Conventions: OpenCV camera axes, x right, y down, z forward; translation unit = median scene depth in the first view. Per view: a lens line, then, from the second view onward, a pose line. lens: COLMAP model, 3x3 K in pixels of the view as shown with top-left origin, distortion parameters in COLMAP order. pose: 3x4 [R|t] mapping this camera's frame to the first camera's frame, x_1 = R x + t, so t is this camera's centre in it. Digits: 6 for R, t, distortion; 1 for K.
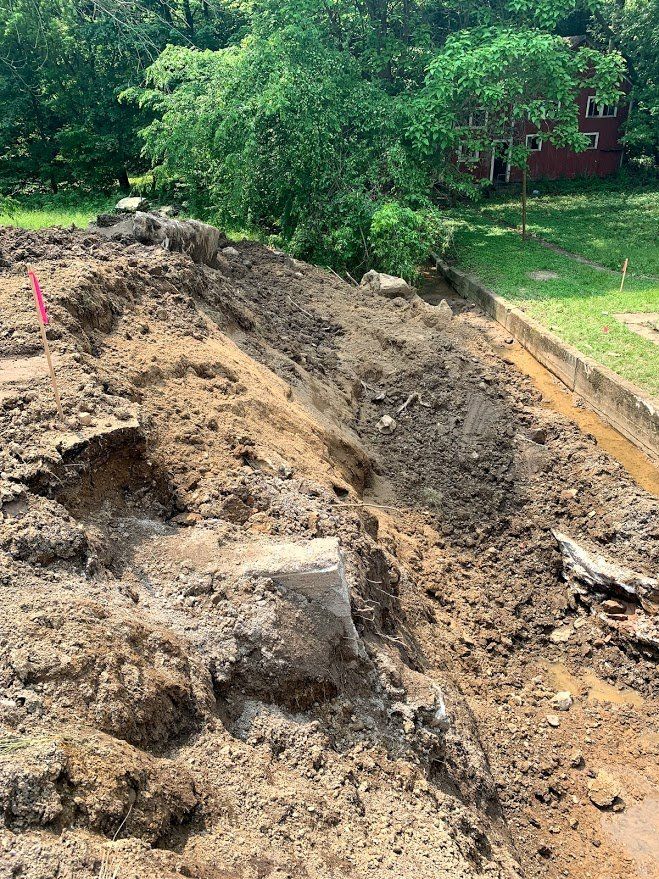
lens RADIAL K [[671.4, 0, 333.3], [0, 671.4, 434.6], [0, 0, 1]] dist [-0.005182, -0.002573]
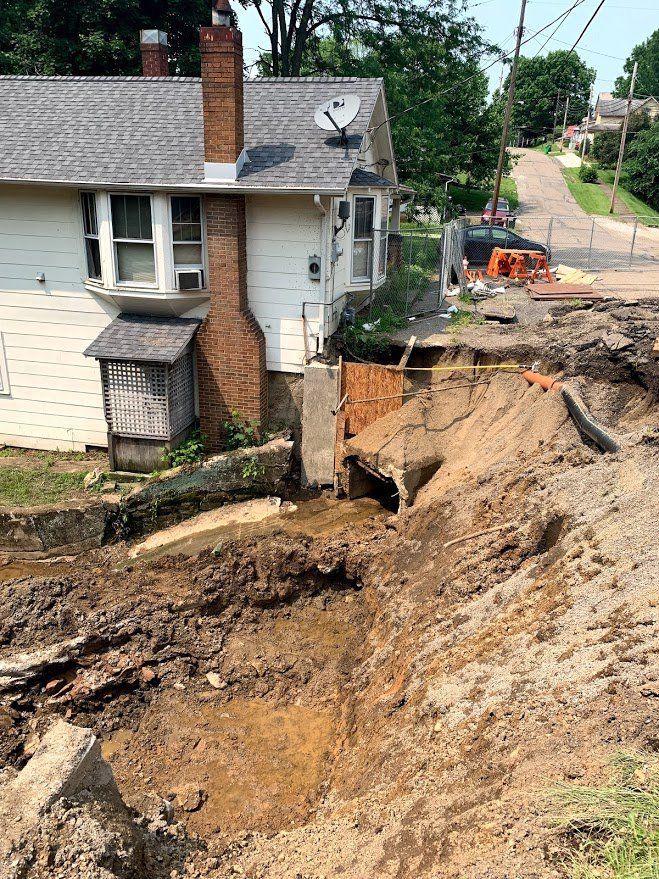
lens RADIAL K [[671.4, 0, 332.9], [0, 671.4, 438.6], [0, 0, 1]] dist [-0.005182, -0.002573]
pose [[0.303024, -0.320920, 0.897322, -0.272649], [0.419988, 0.890193, 0.176540, -0.091196], [-0.855445, 0.323369, 0.404532, 0.086095]]
